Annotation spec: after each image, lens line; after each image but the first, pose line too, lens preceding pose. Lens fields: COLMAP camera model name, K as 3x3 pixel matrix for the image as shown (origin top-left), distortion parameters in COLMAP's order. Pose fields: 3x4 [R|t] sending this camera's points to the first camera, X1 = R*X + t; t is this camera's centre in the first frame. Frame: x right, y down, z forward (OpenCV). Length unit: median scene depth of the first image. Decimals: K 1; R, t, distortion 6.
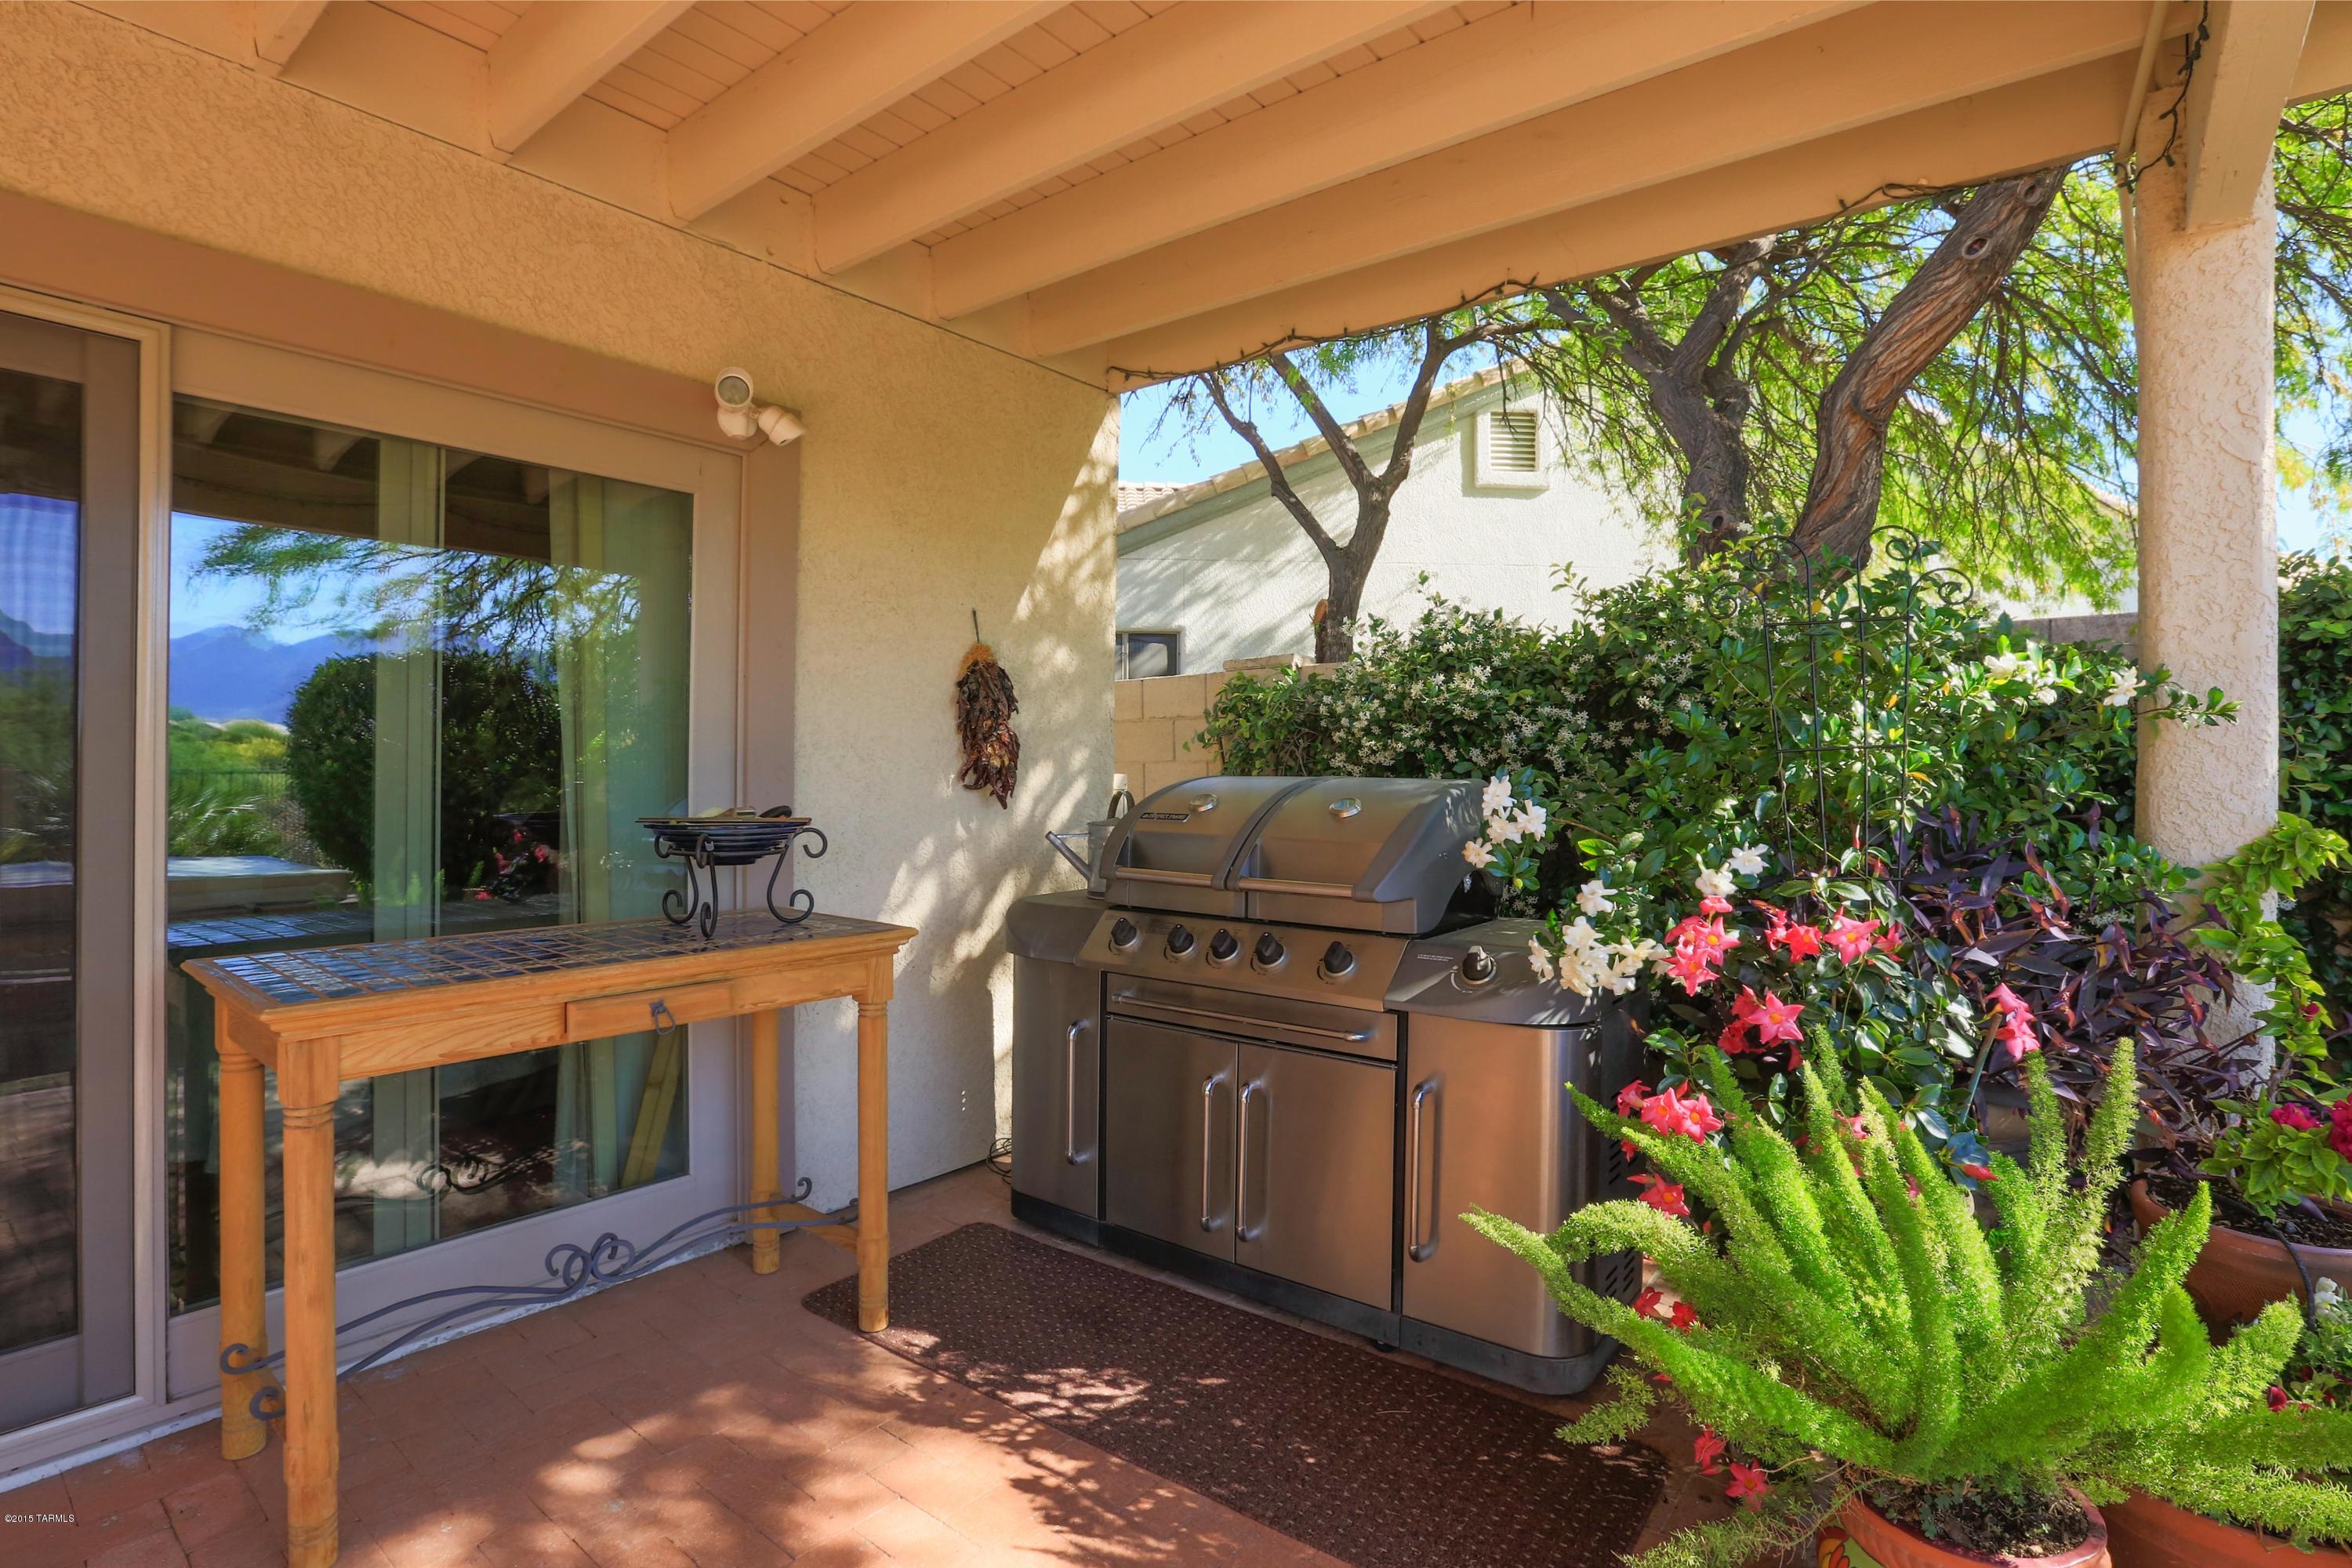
lens RADIAL K [[1119.1, 0, 1181.9], [0, 1119.1, 784.7], [0, 0, 1]] dist [-0.014188, 0.006001]
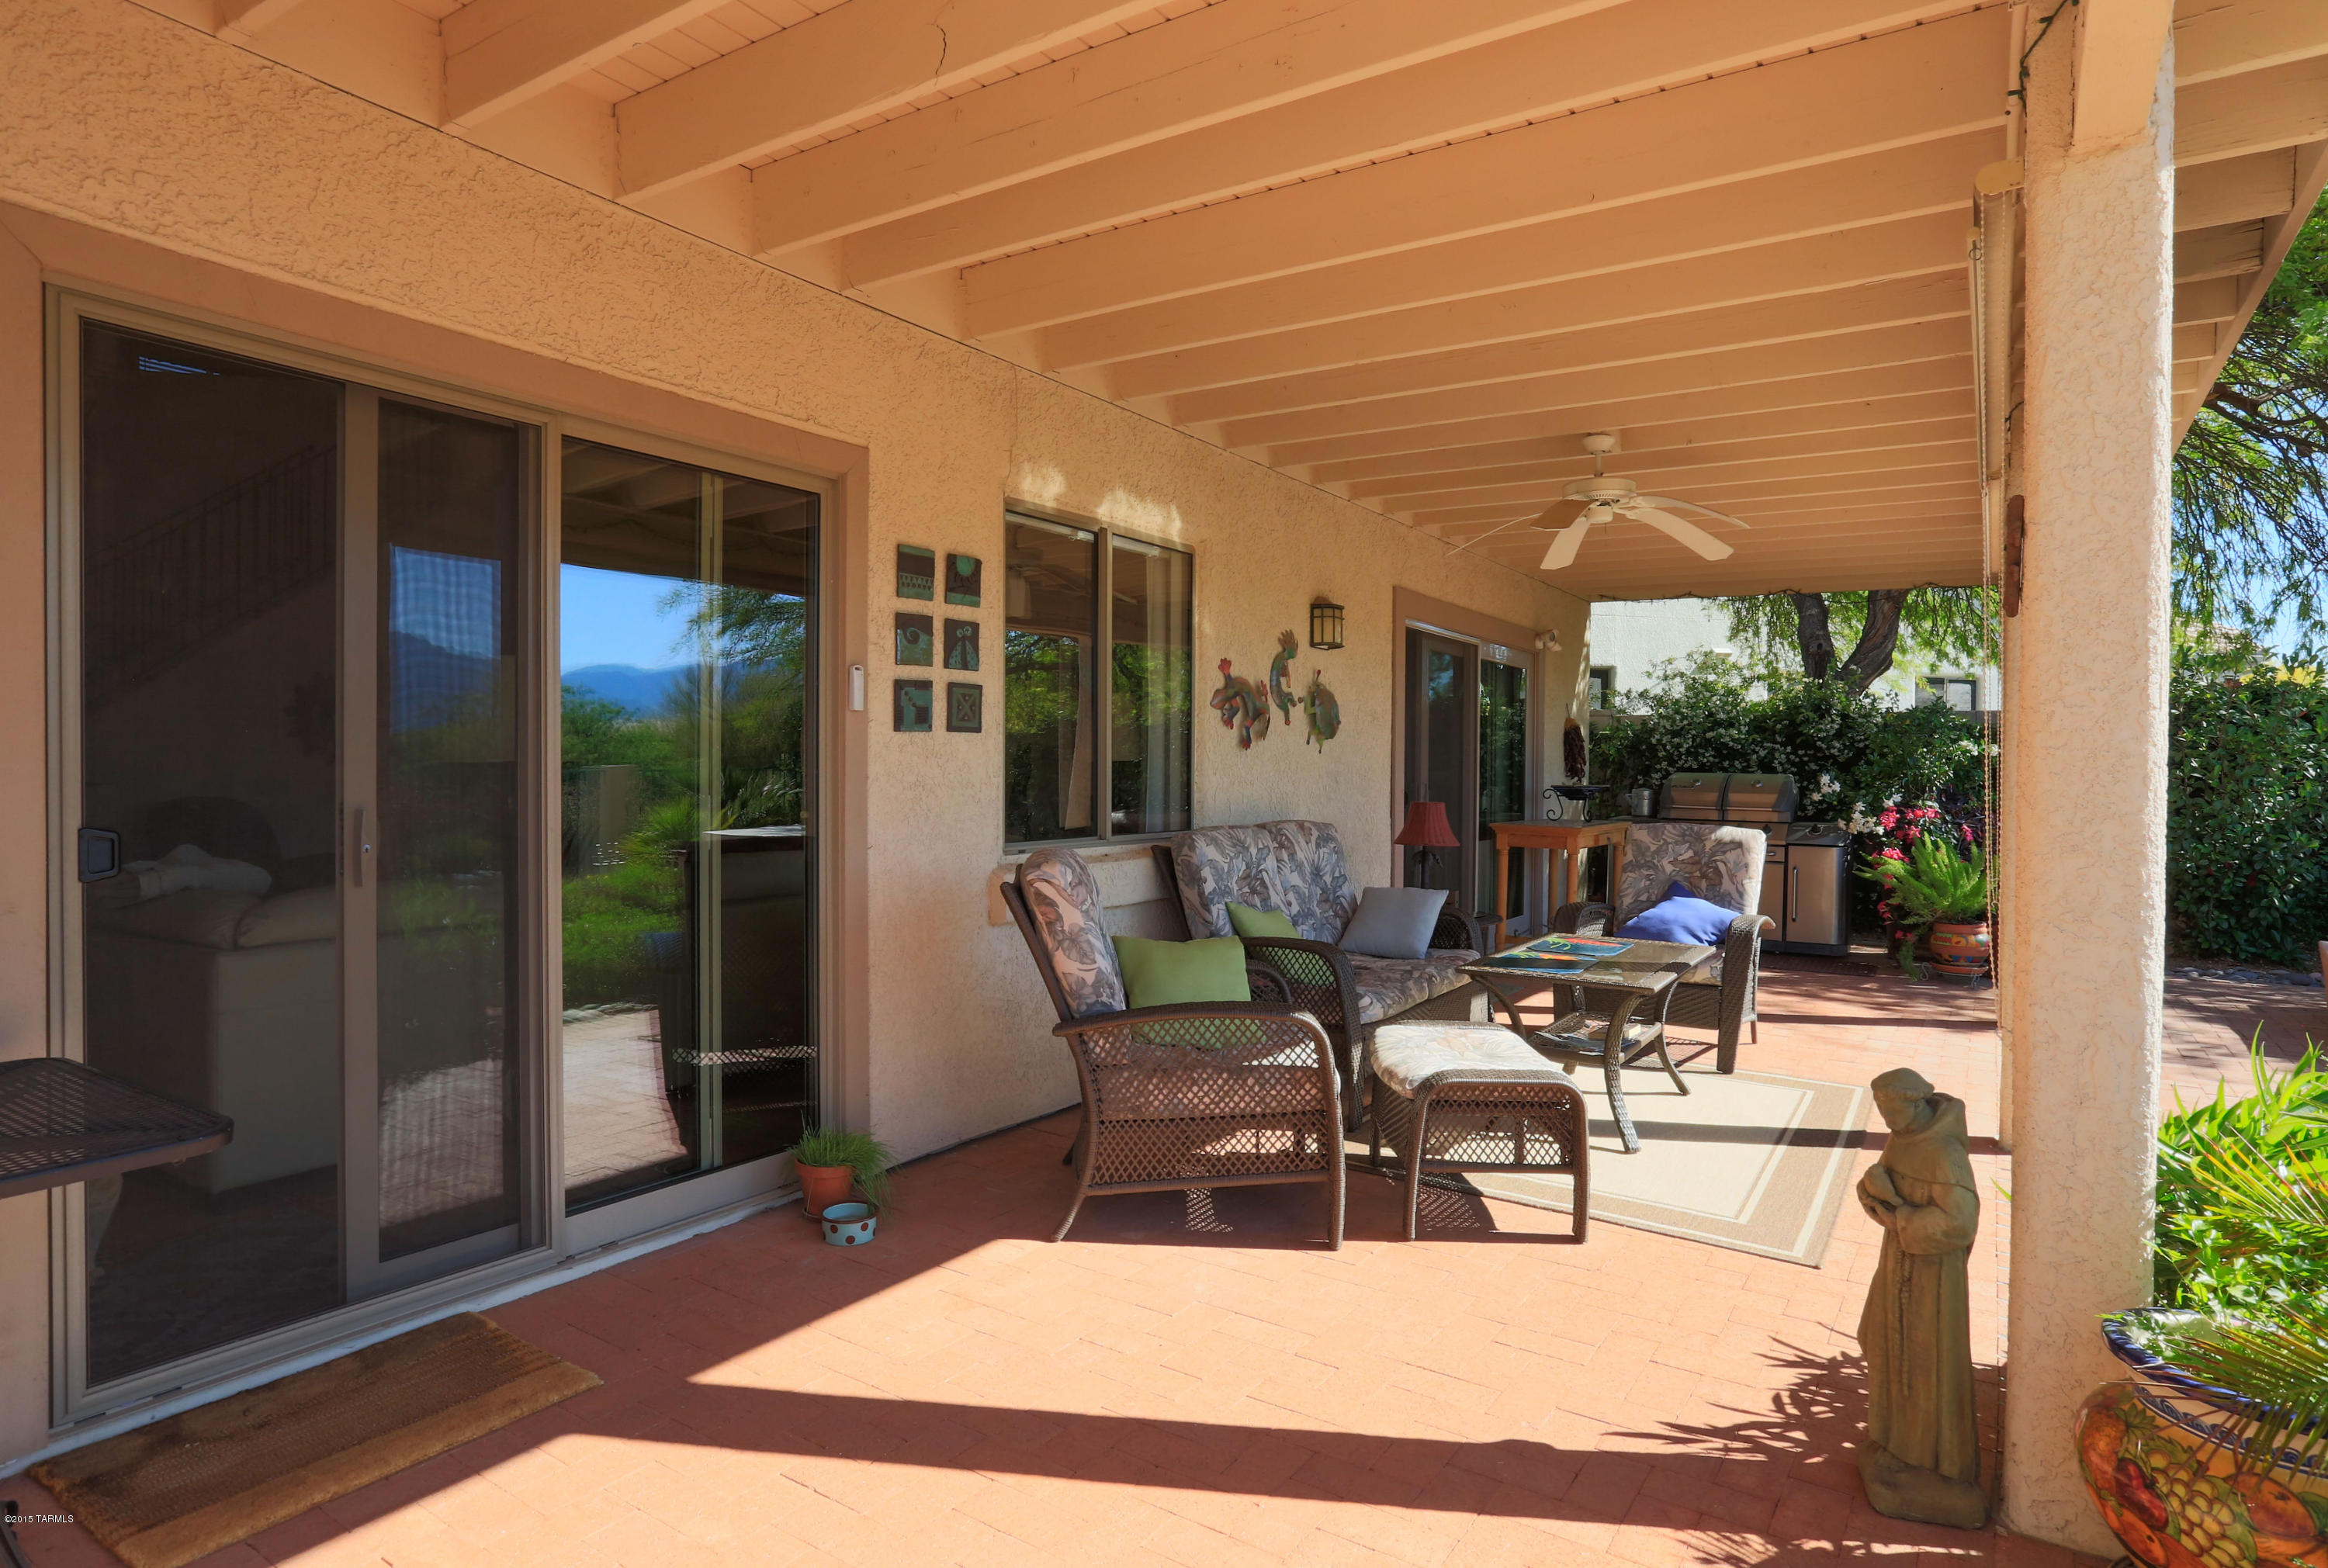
lens RADIAL K [[1276.6, 0, 1147.3], [0, 1276.6, 789.7], [0, 0, 1]] dist [0.003017, 0.001756]
pose [[0.995945, 0.011152, 0.089267, -1.170197], [-0.012170, 0.999867, 0.010875, 0.012816], [-0.089134, -0.011917, 0.995948, -1.495542]]
